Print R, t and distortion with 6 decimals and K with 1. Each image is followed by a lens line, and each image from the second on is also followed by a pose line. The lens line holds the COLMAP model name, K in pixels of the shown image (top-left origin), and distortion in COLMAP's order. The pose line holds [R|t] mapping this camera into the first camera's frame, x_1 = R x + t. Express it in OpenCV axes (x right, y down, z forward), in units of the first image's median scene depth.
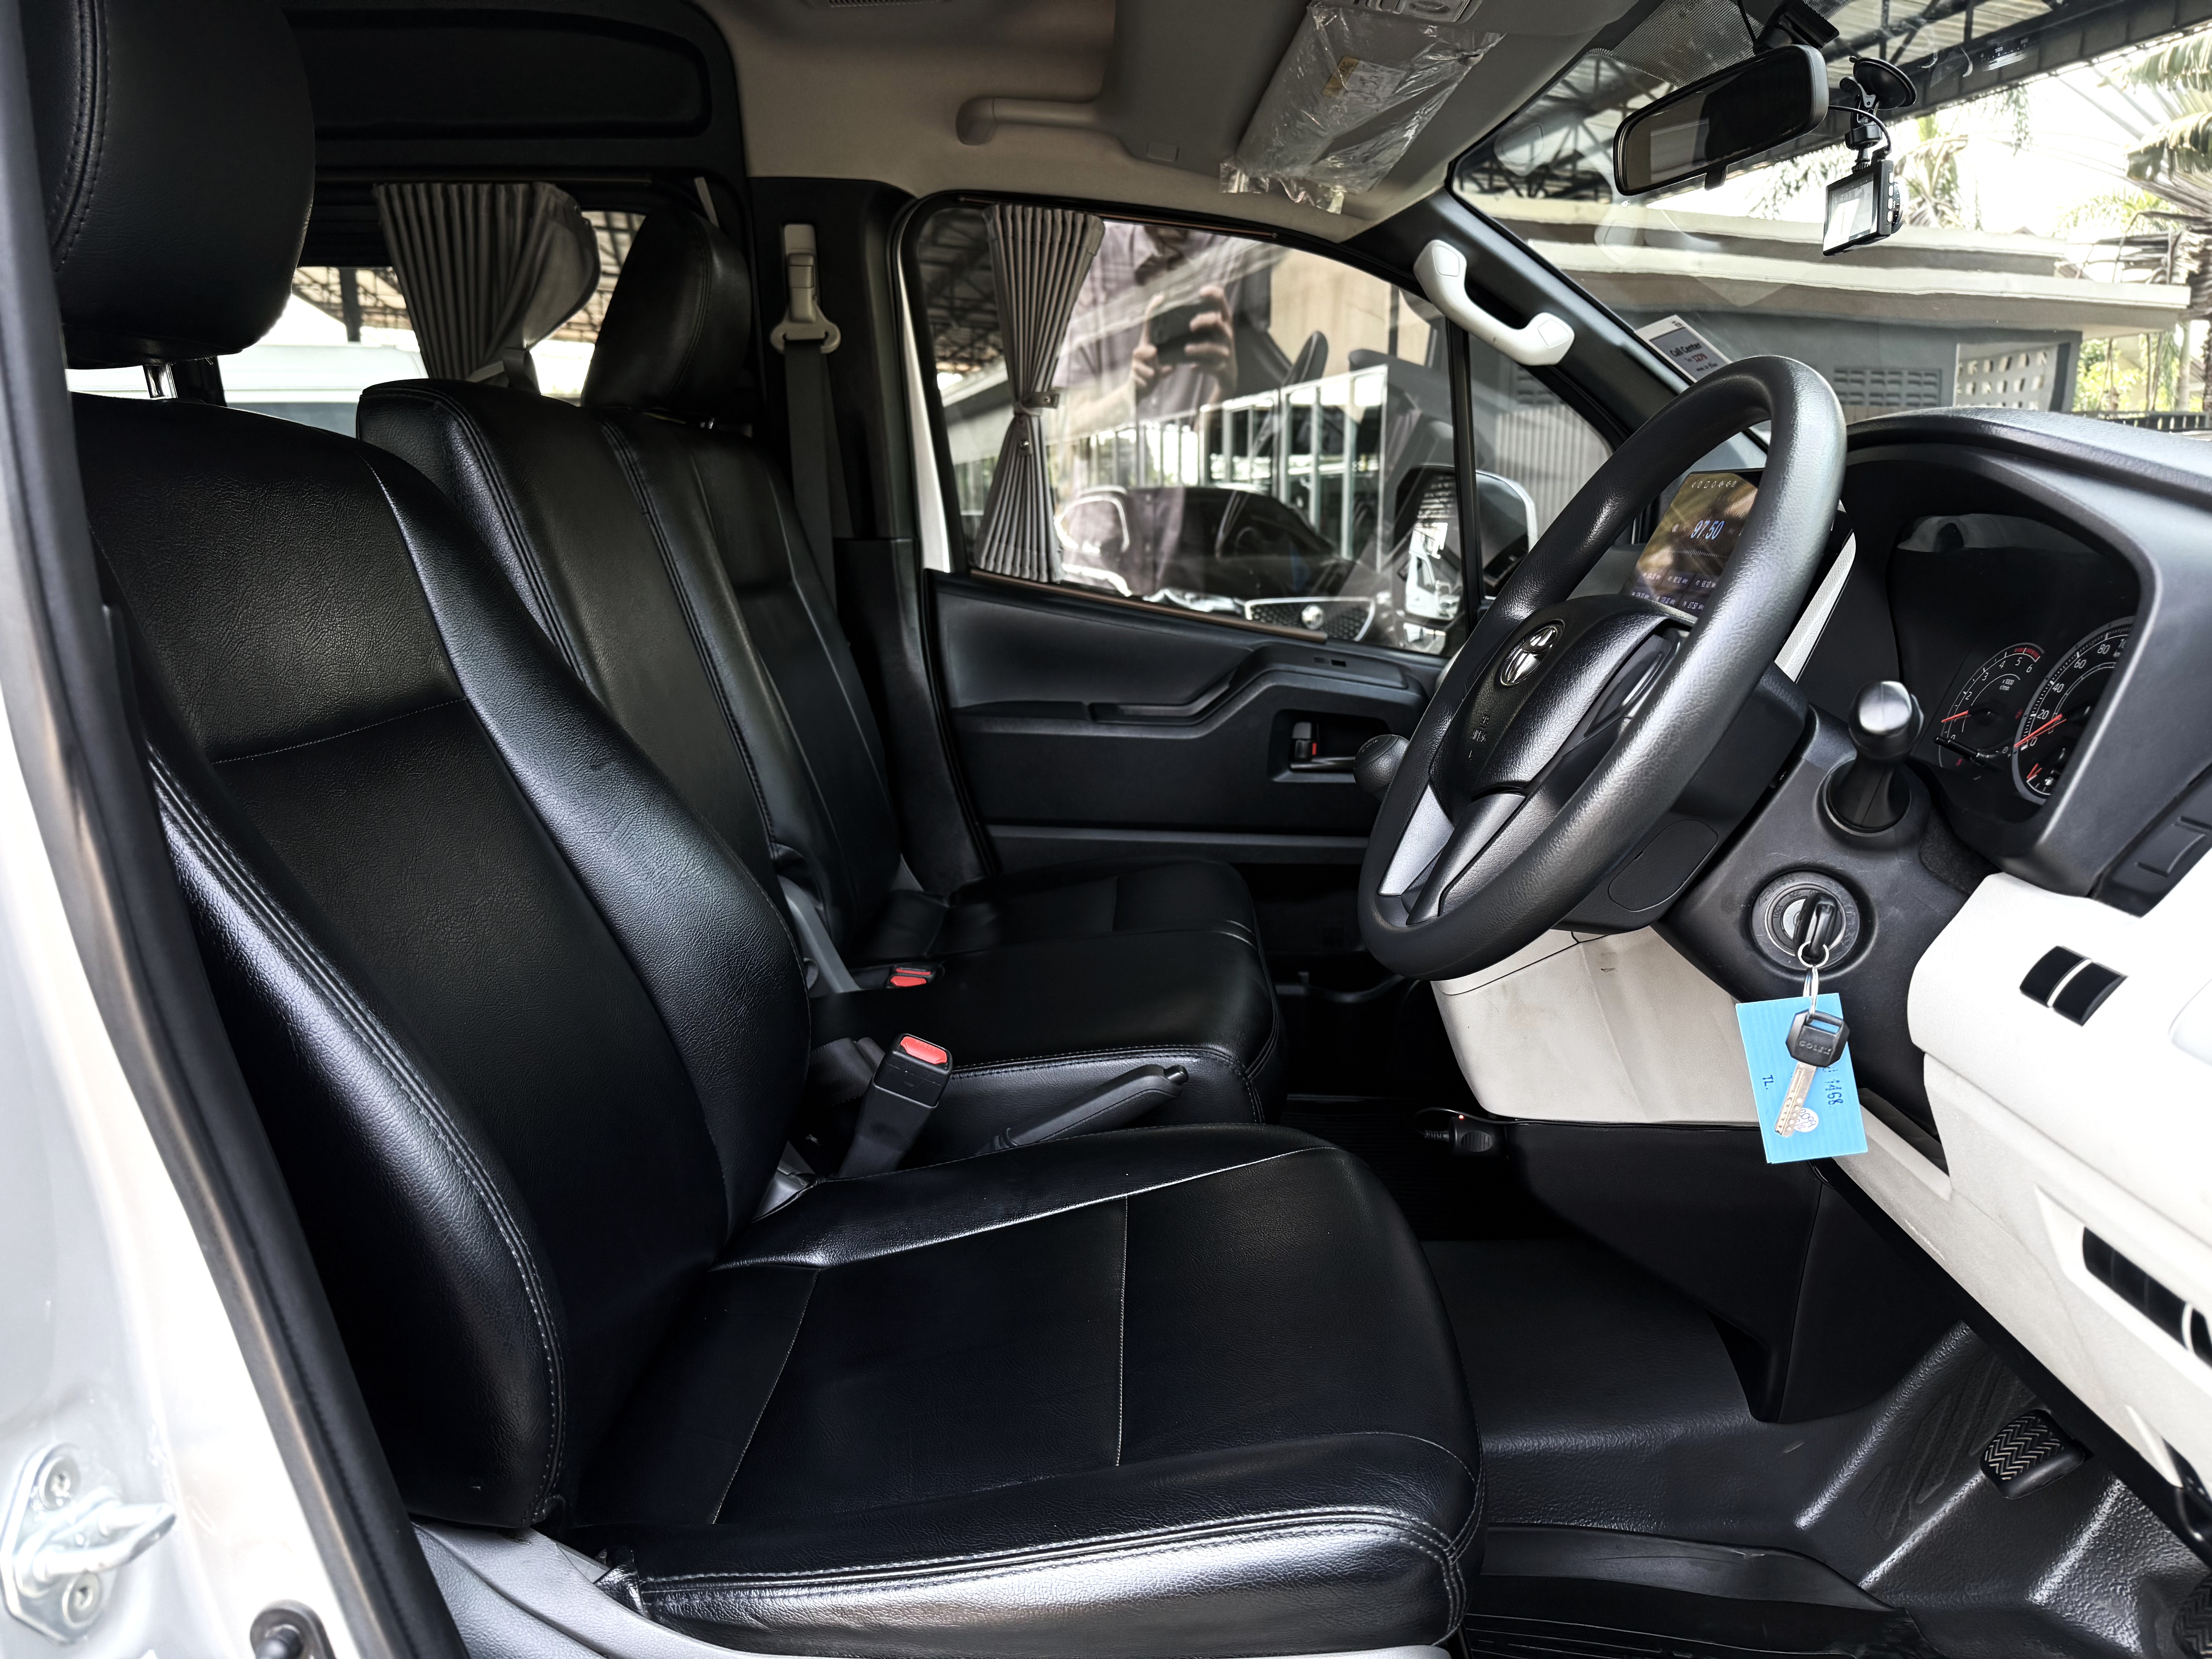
lens RADIAL K [[1494.1, 0, 1106.0], [0, 1494.1, 829.5], [0, 0, 1]] dist [0.077259, -0.129348]
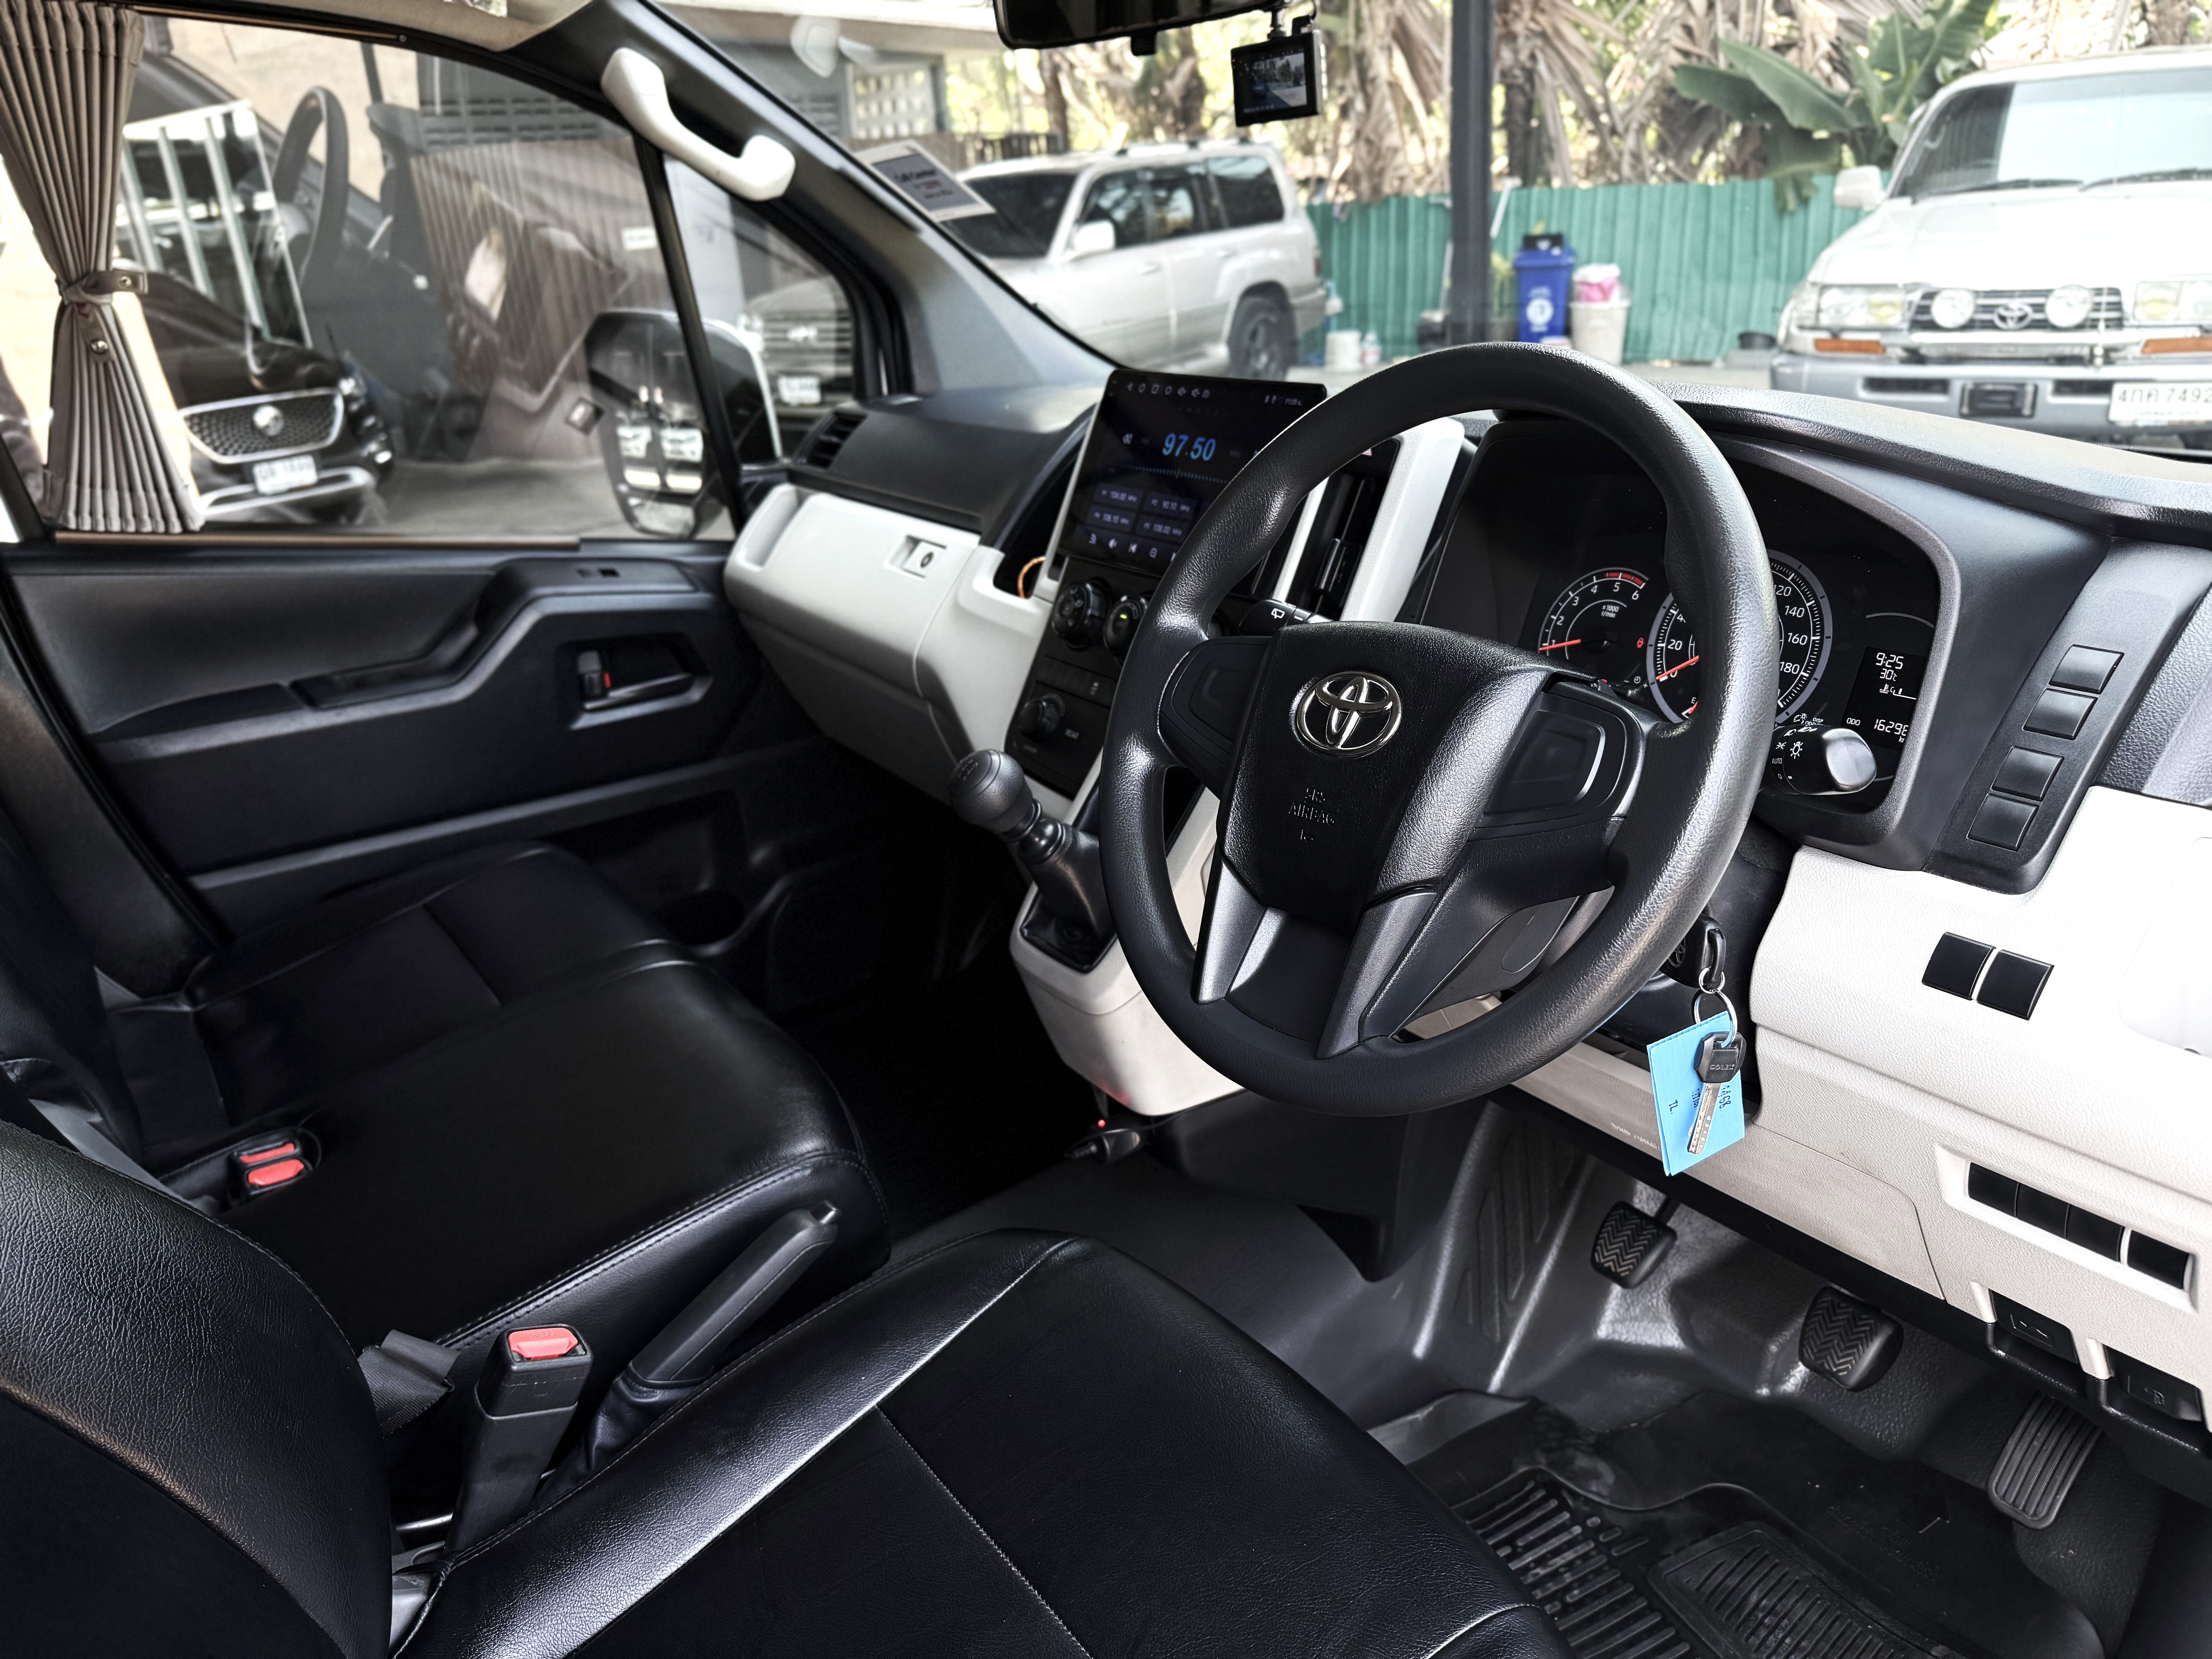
lens RADIAL K [[1541.8, 0, 1106.0], [0, 1541.8, 829.5], [0, 0, 1]] dist [-0.005462, -0.020388]
pose [[0.801353, -0.268168, 0.534715, -0.125823], [0.186988, 0.961387, 0.201919, -0.101039], [-0.568216, -0.061823, 0.820554, 0.141299]]
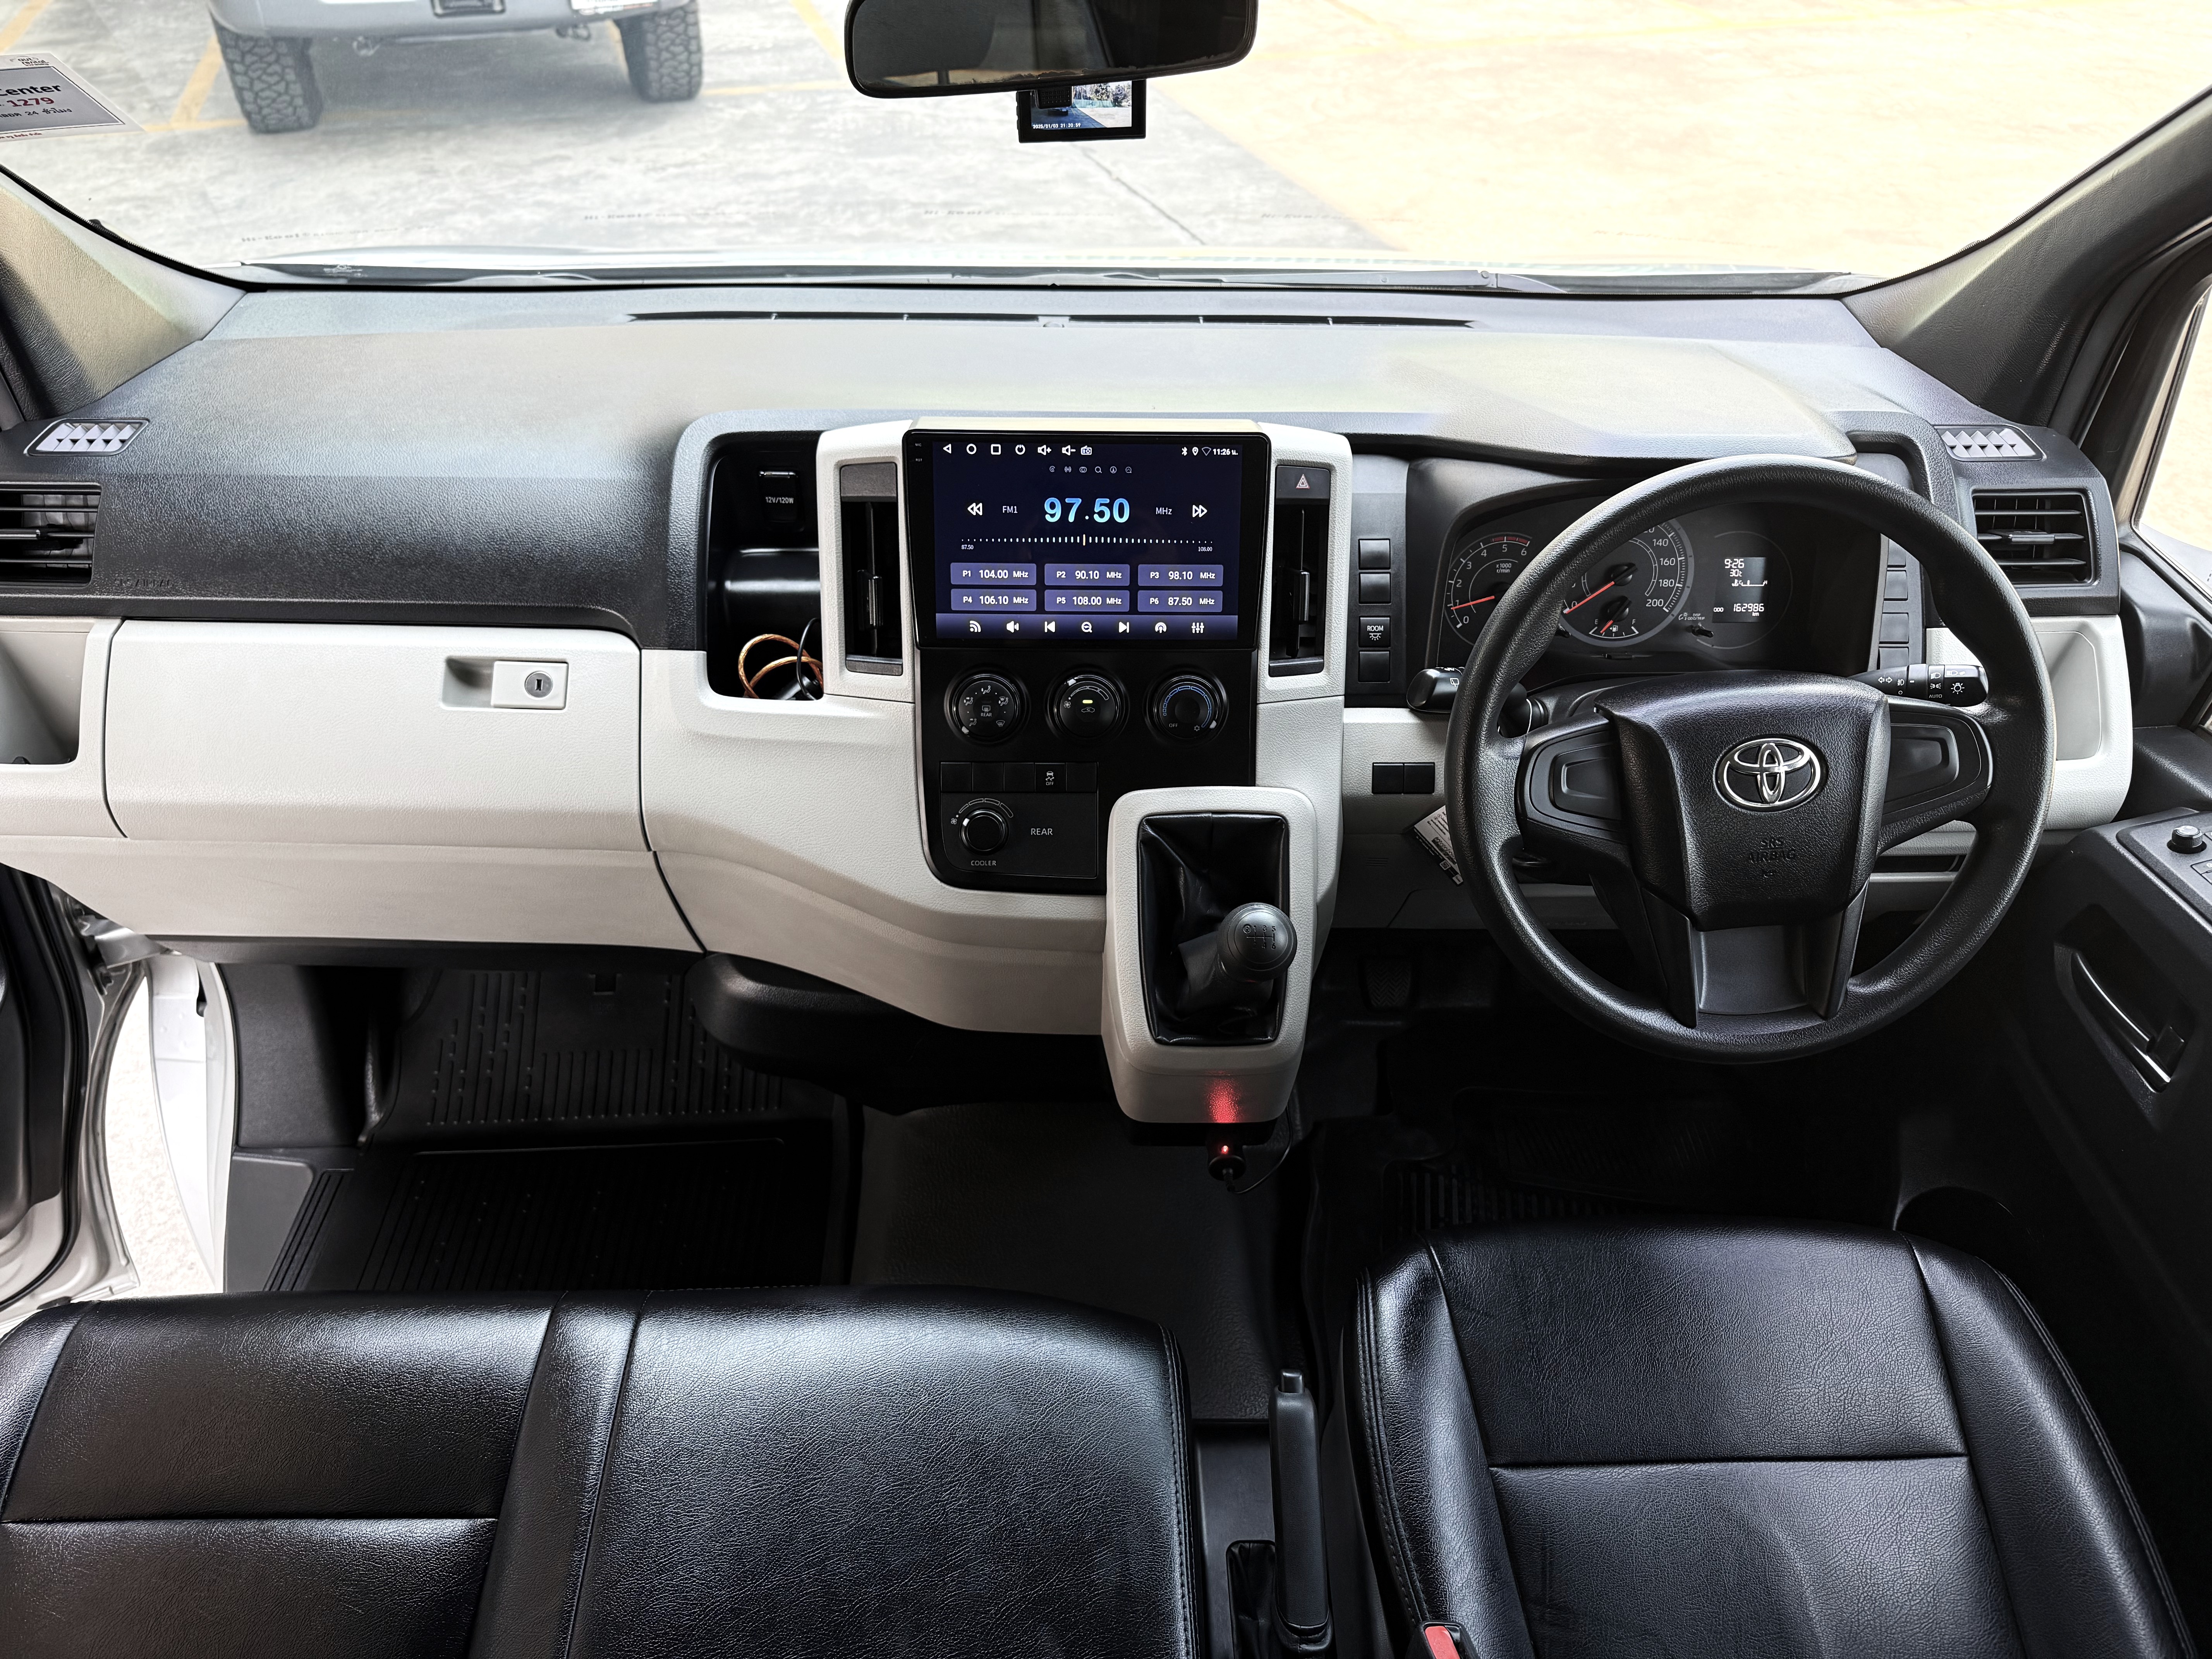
lens RADIAL K [[1569.5, 0, 1106.0], [0, 1569.5, 829.5], [0, 0, 1]] dist [0.079898, -0.097603]
pose [[-0.053914, -0.609798, 0.790721, -0.268201], [0.194121, 0.770364, 0.607335, -0.370218], [-0.979495, 0.186239, 0.076841, 0.580832]]
